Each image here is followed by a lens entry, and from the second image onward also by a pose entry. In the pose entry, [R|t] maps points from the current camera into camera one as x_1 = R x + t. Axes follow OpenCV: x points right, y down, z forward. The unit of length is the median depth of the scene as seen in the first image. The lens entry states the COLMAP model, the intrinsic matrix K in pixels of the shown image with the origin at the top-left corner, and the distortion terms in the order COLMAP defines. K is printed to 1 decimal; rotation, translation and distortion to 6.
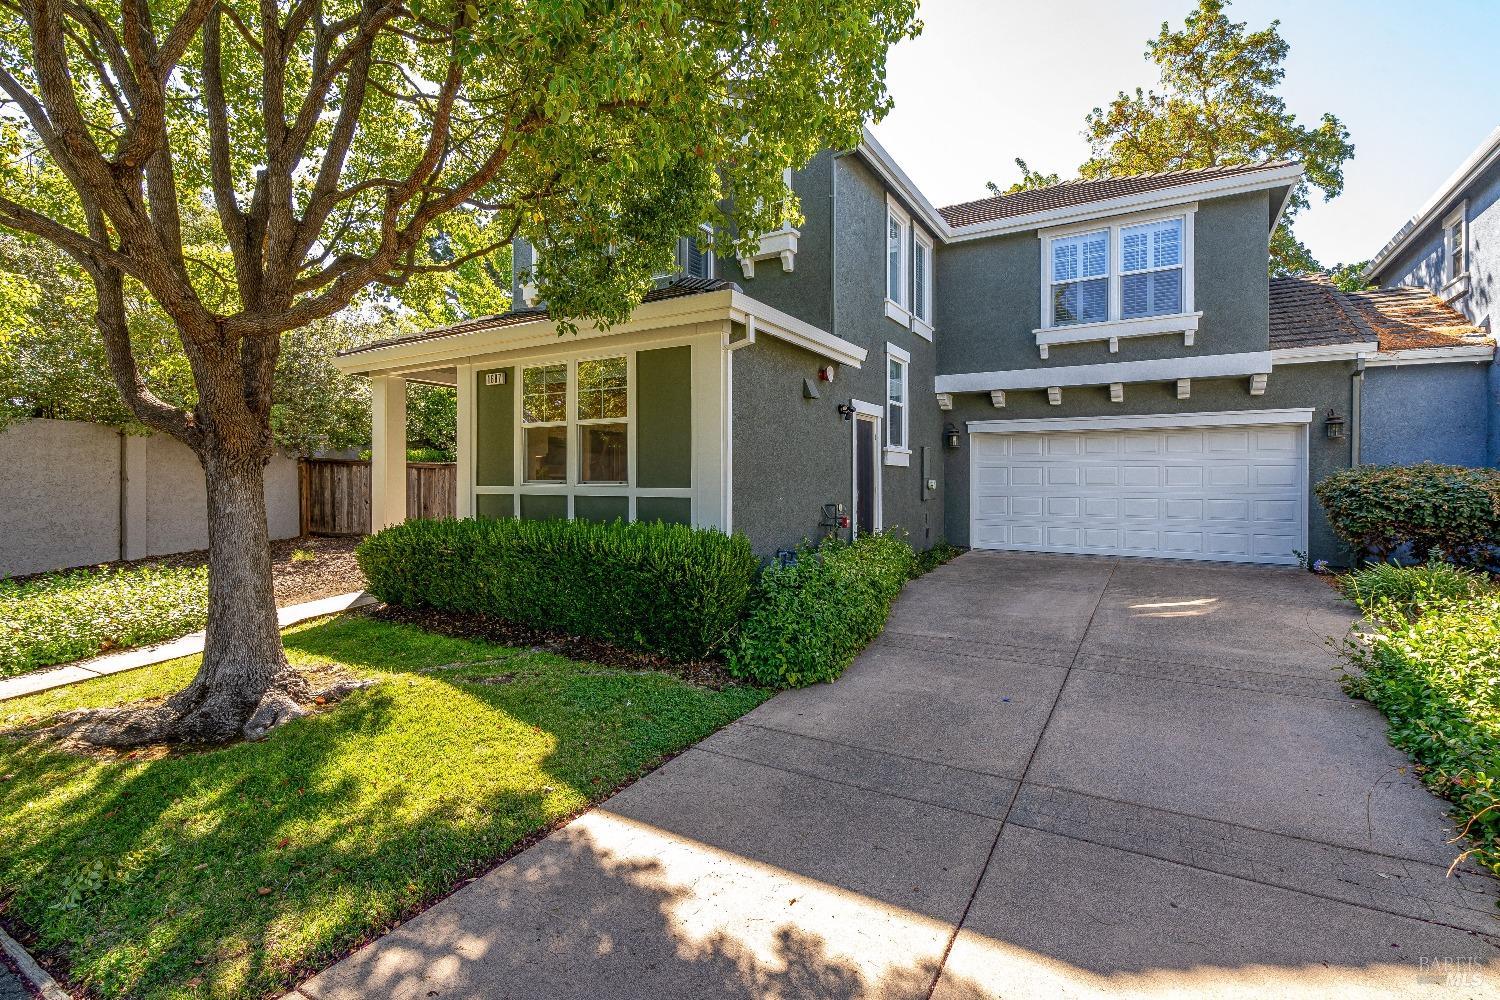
lens RADIAL K [[696.1, 0, 737.8], [0, 696.1, 473.7], [0, 0, 1]] dist [-0.001765, 0.000158]
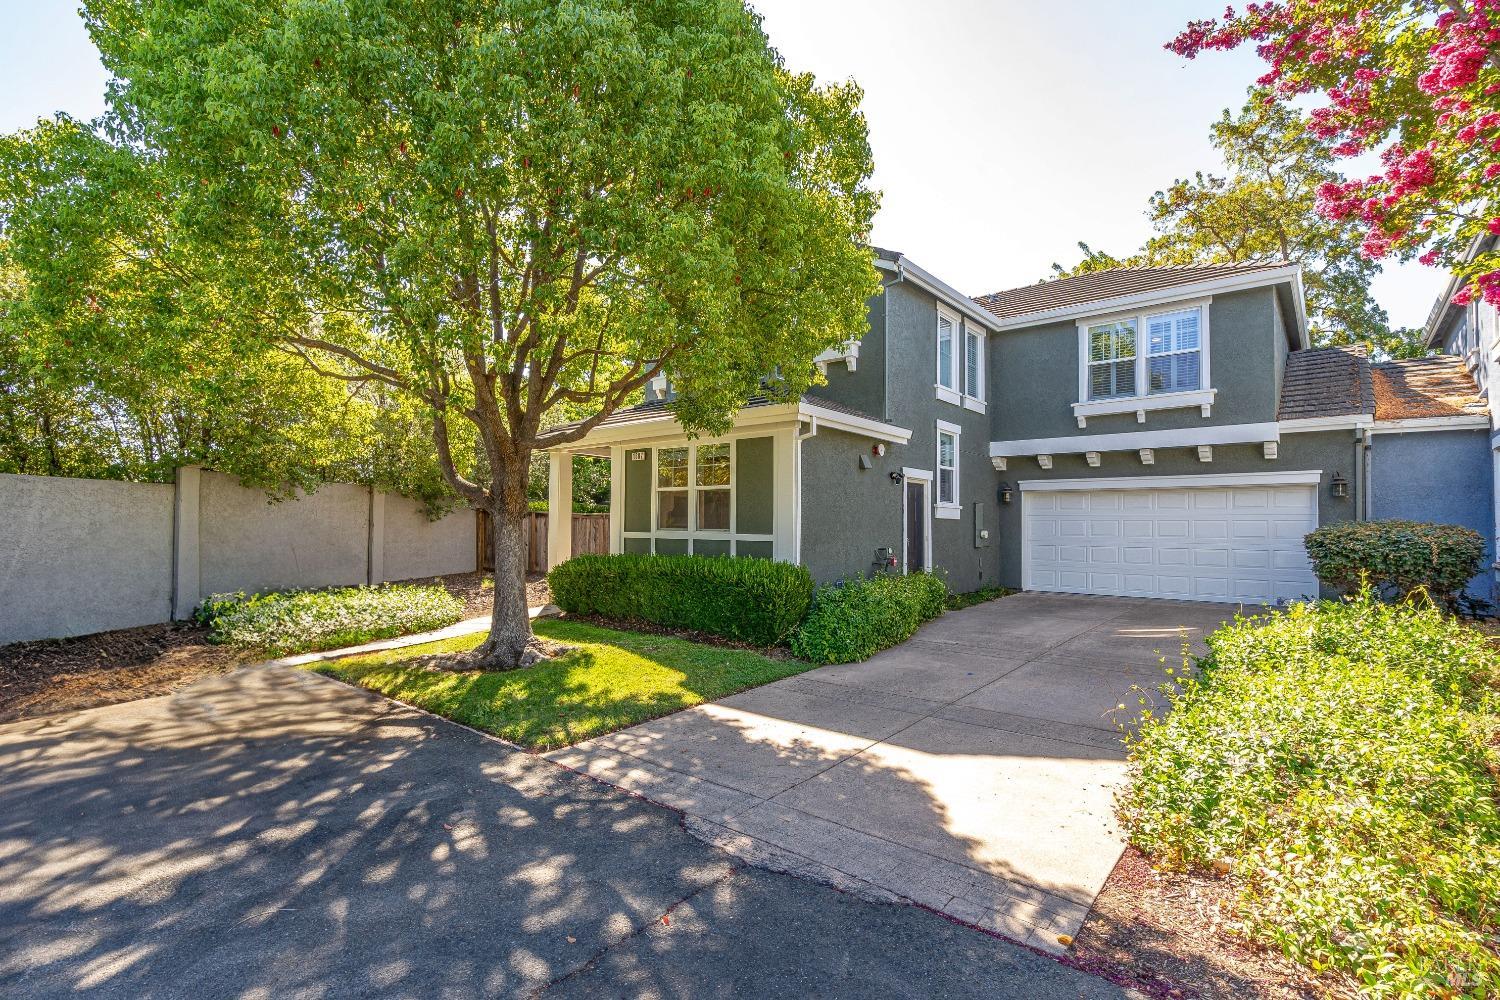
lens RADIAL K [[696.5, 0, 733.4], [0, 696.5, 496.5], [0, 0, 1]] dist [-0.000226, -0.000127]
pose [[0.987238, 0.000794, -0.159250, 0.072205], [-0.006788, 0.999289, -0.037097, -0.003289], [0.159107, 0.037704, 0.986541, -0.389040]]
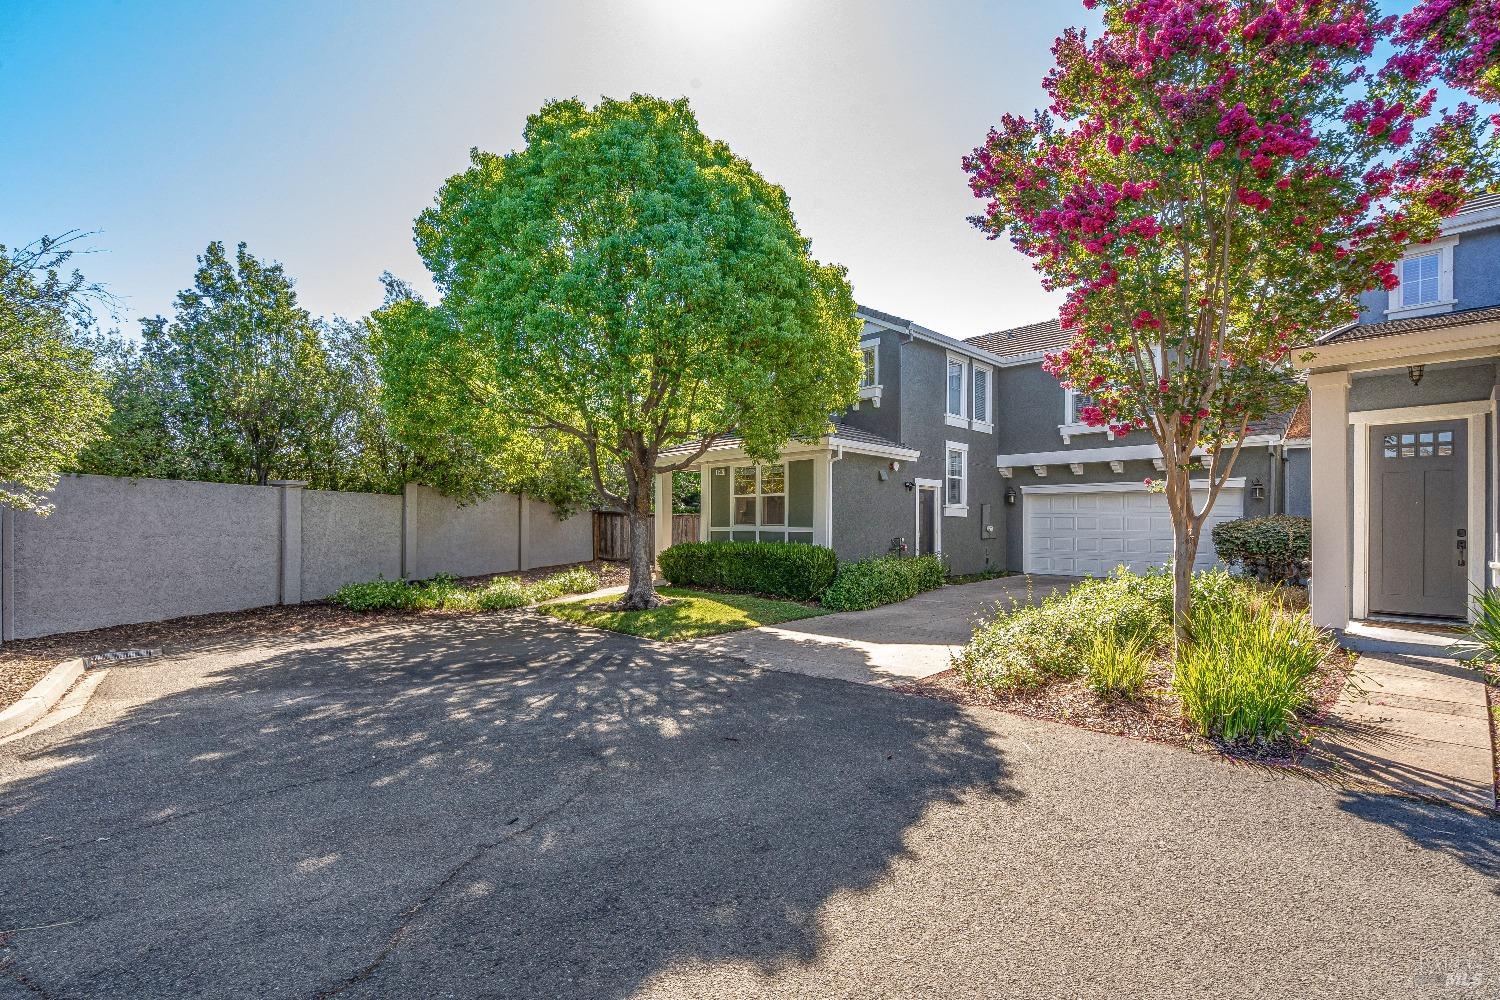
lens RADIAL K [[678.1, 0, 750.0], [0, 678.1, 500.0], [0, 0, 1]] dist [-0.000926, 0.000318]
pose [[0.967576, -0.005533, -0.252520, 0.231646], [-0.003036, 0.999433, -0.033530, 0.006616], [0.252562, 0.033210, 0.967011, -0.893035]]
